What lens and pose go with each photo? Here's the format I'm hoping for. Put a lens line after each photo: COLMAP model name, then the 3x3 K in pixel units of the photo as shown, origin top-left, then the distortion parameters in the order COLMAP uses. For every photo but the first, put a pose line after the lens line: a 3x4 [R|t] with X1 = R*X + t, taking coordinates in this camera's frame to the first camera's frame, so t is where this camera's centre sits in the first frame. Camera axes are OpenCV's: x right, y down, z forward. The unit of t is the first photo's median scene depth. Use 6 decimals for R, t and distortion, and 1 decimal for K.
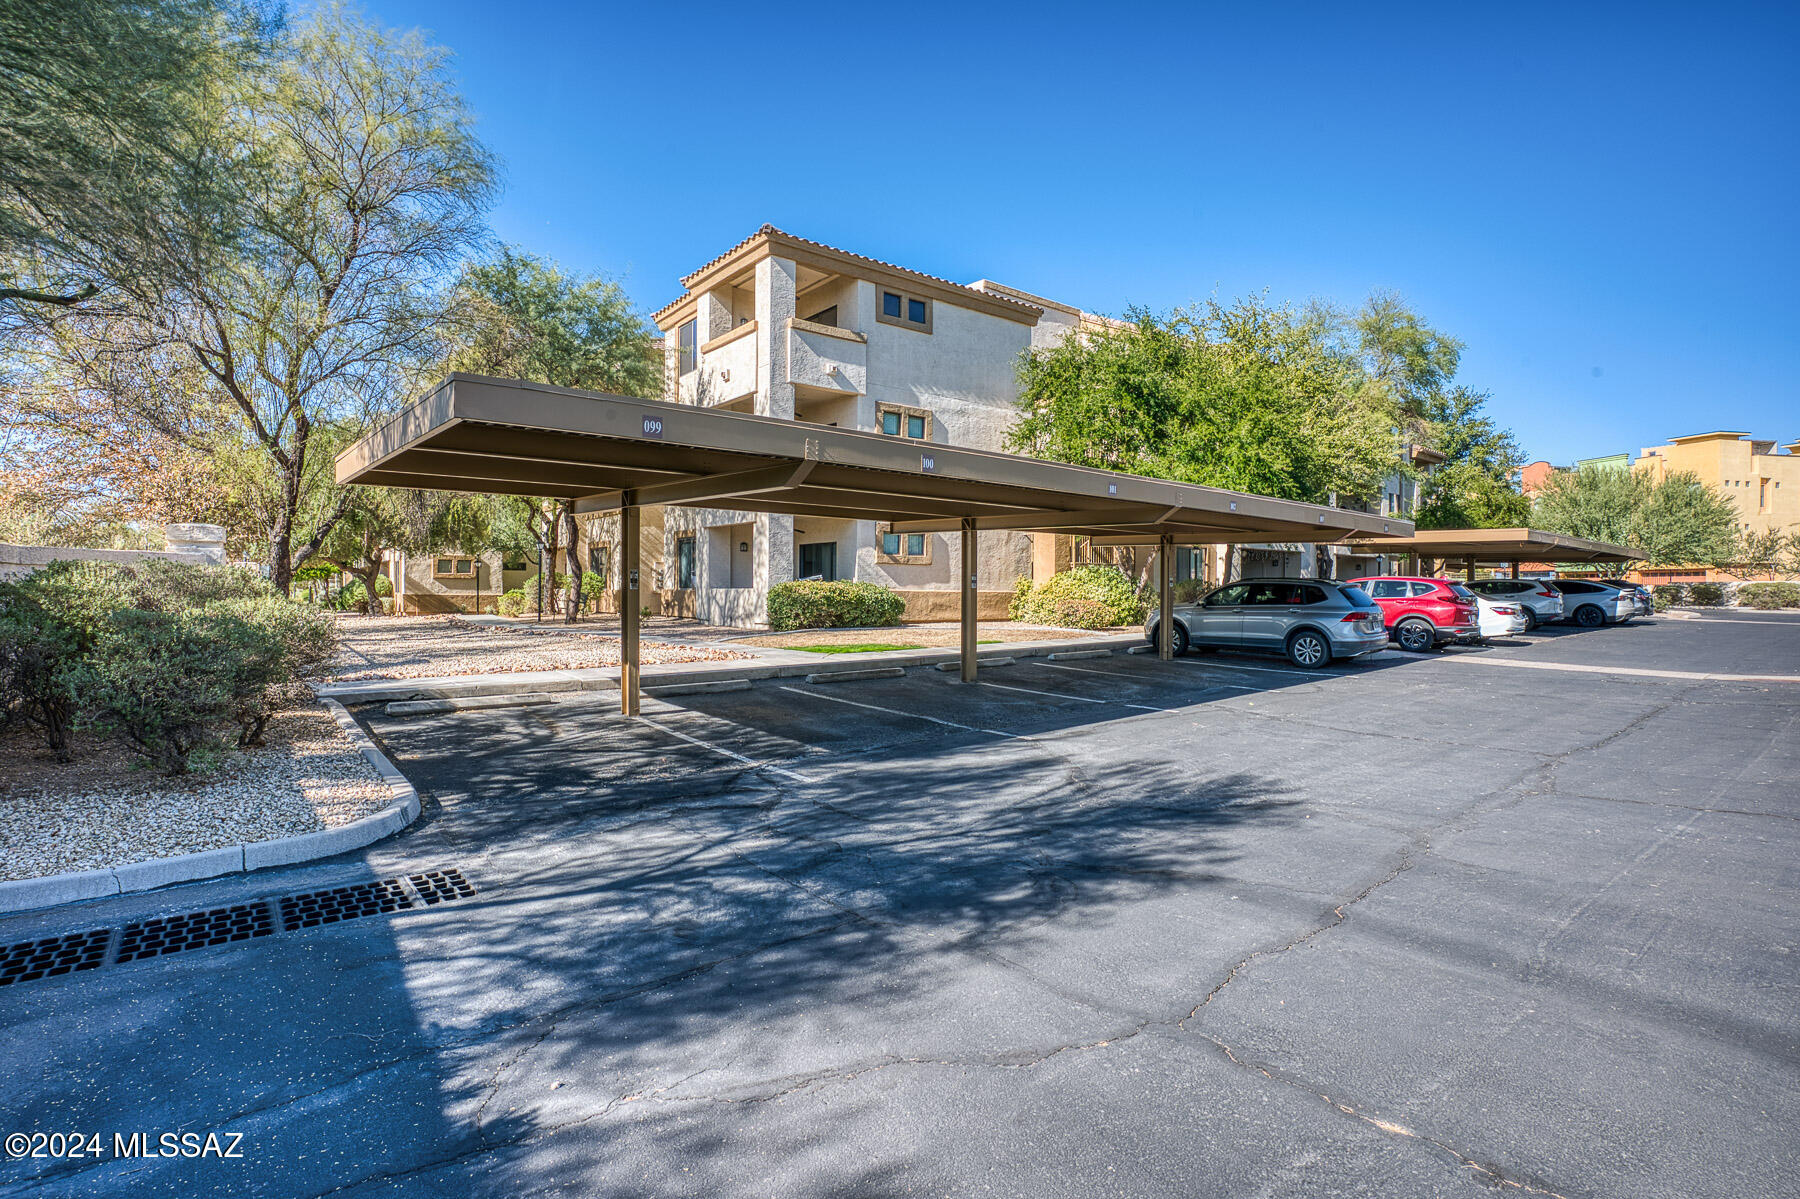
lens RADIAL K [[880.5, 0, 895.9], [0, 880.5, 596.4], [0, 0, 1]] dist [-0.071115, 0.028353]
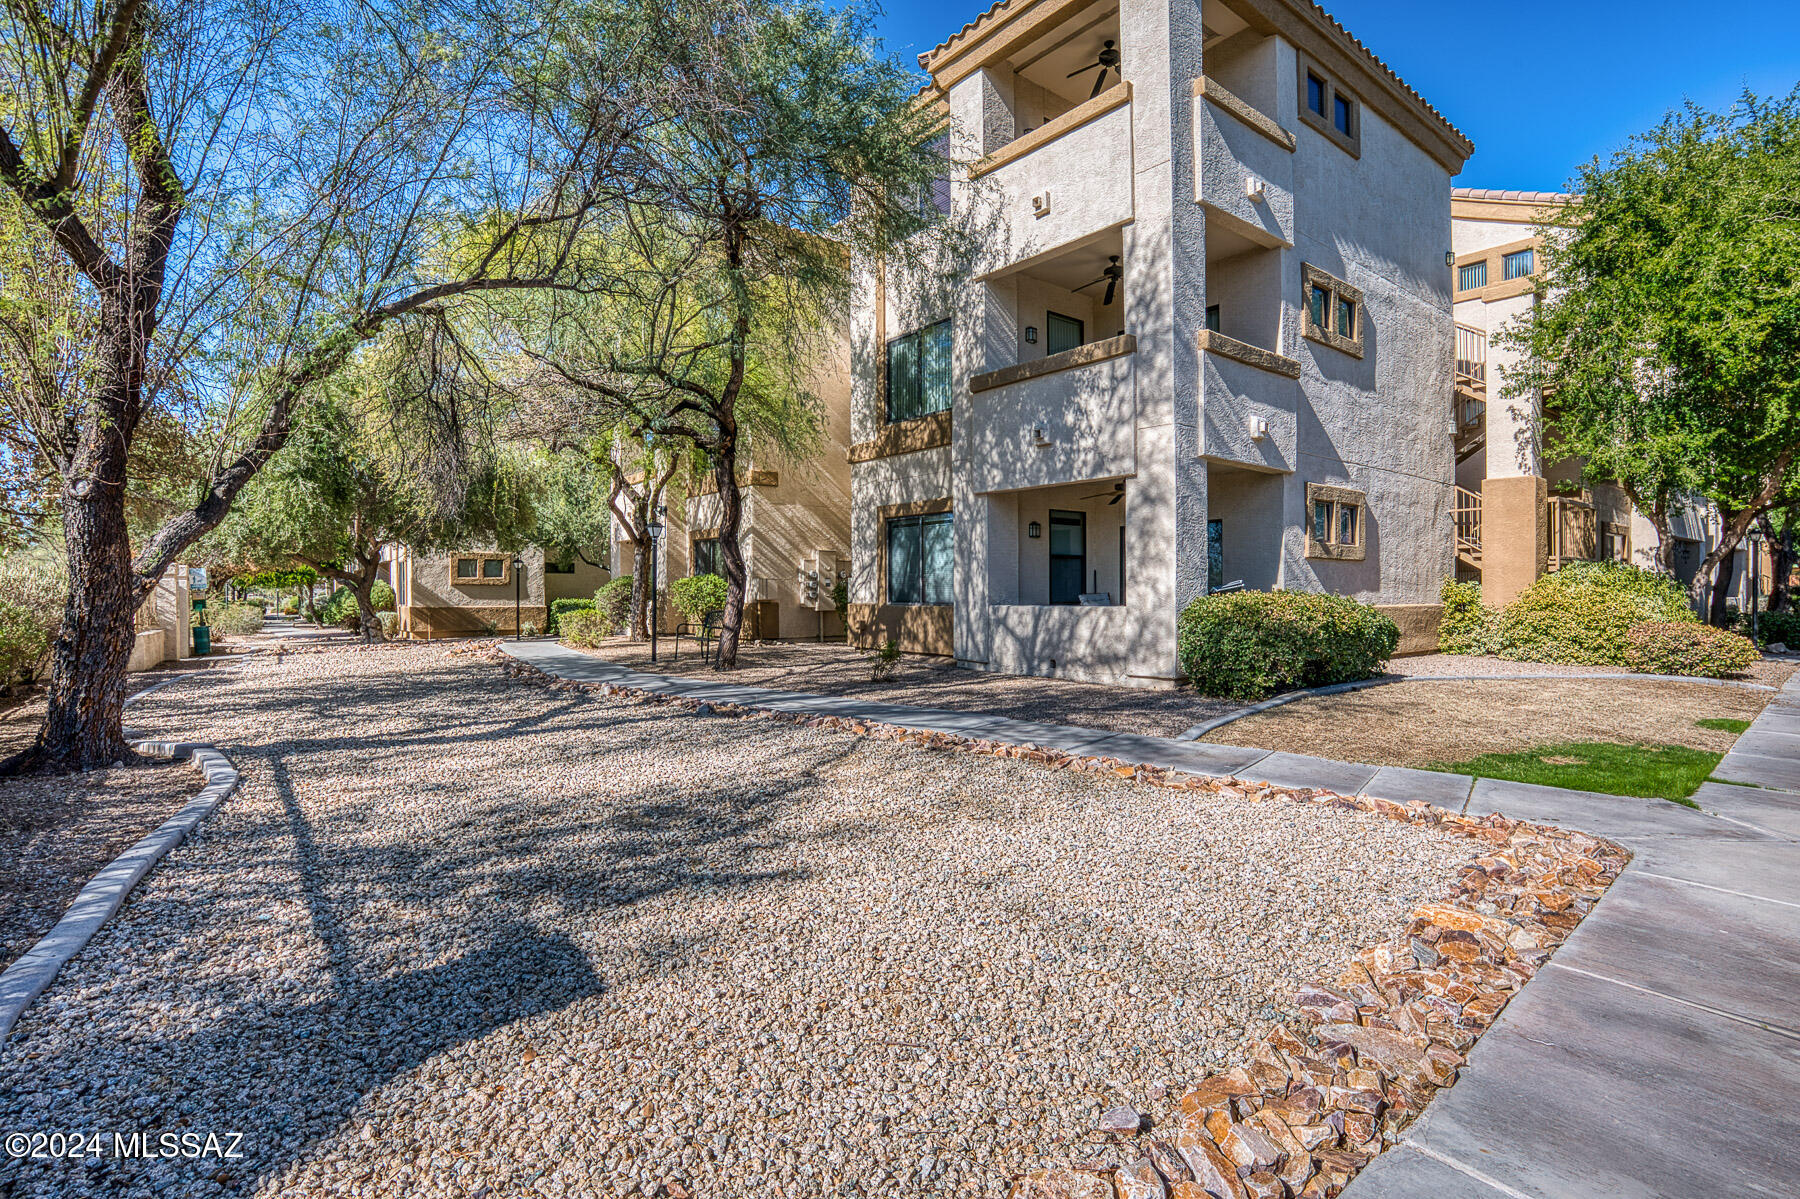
lens RADIAL K [[880.5, 0, 905.4], [0, 880.5, 603.0], [0, 0, 1]] dist [-0.071115, 0.028353]
pose [[0.999934, -0.005150, 0.010258, -0.244377], [0.005085, 0.999967, 0.006404, -0.012695], [-0.010291, -0.006352, 0.999927, 0.408423]]
